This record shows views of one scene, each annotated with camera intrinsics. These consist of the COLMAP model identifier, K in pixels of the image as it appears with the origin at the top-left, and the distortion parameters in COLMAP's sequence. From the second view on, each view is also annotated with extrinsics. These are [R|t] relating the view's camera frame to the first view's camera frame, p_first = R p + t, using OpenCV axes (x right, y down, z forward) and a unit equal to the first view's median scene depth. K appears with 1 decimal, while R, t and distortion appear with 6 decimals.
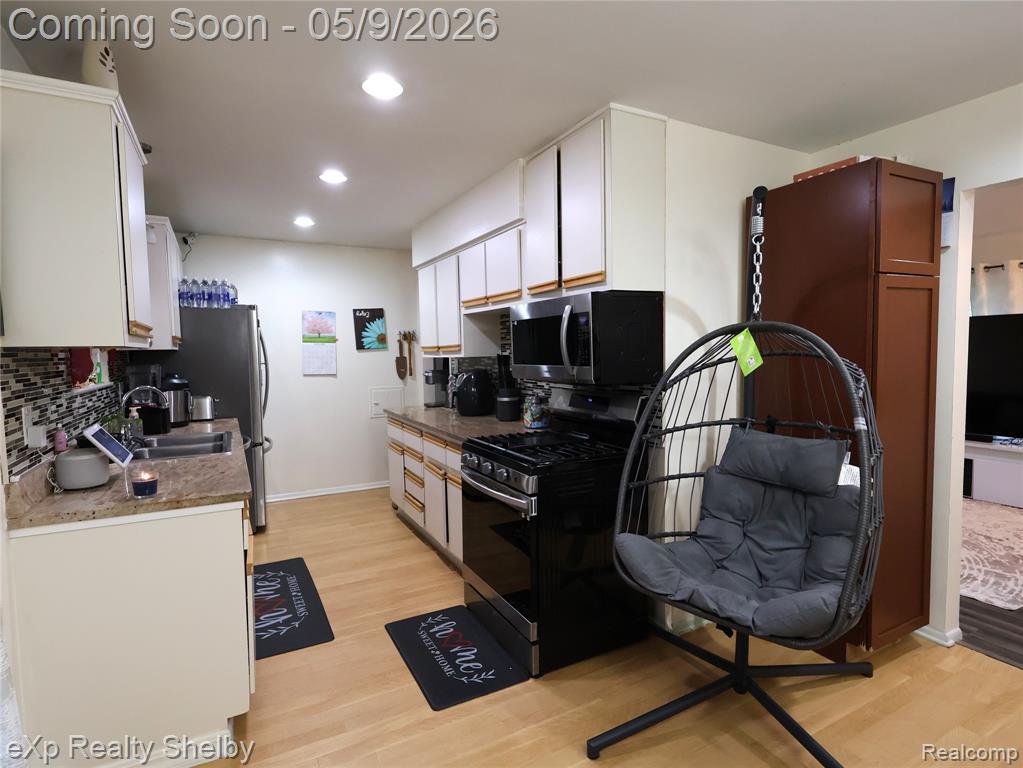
lens RADIAL K [[535.1, 0, 511.5], [0, 535.1, 384.0], [0, 0, 1]] dist [0.000238, 0.001350]
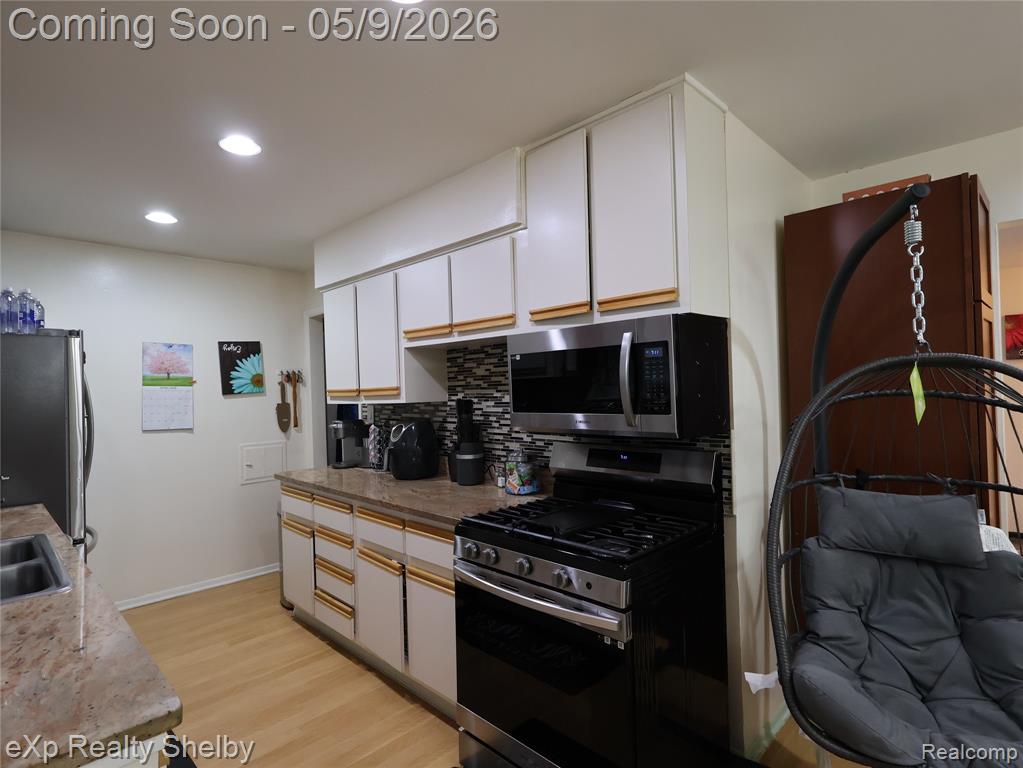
lens RADIAL K [[535.1, 0, 511.5], [0, 535.1, 384.0], [0, 0, 1]] dist [0.000238, 0.001350]
pose [[0.955650, -0.006022, 0.294444, -0.187350], [0.029067, 0.996838, -0.073953, -0.018064], [-0.293067, 0.079232, 0.952803, 0.244134]]
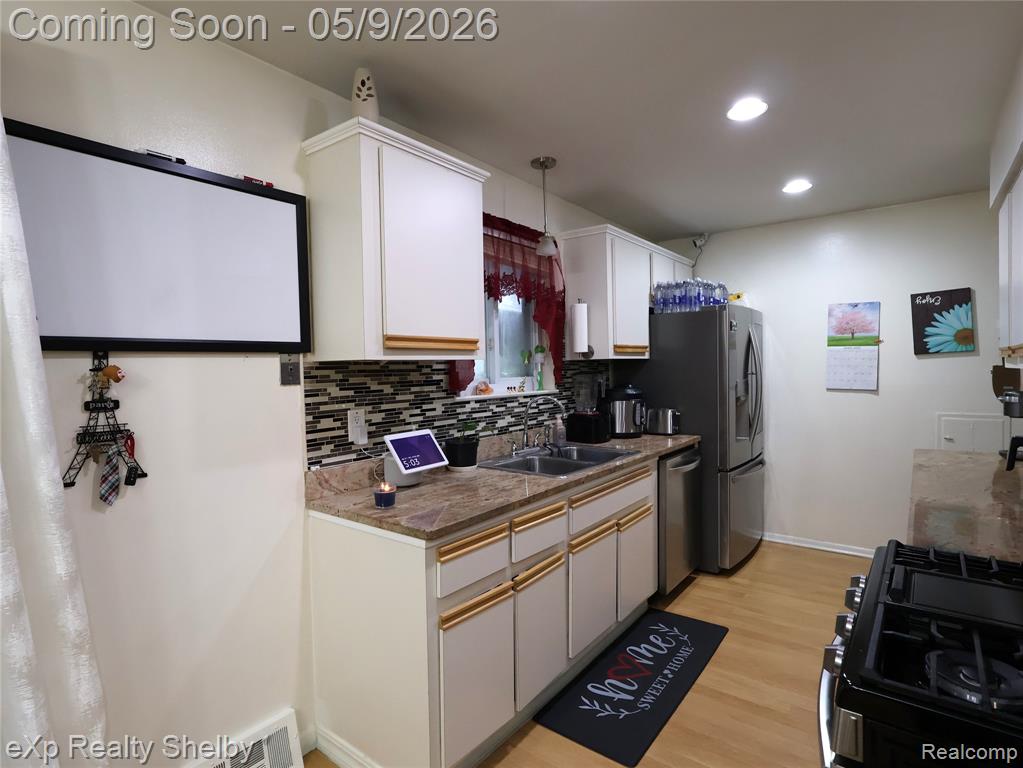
lens RADIAL K [[535.1, 0, 511.5], [0, 535.1, 384.0], [0, 0, 1]] dist [0.000238, 0.001350]
pose [[0.415146, 0.035720, -0.909053, 0.170806], [-0.044355, 0.998835, 0.018992, -0.027514], [0.908673, 0.032437, 0.416246, 0.406569]]
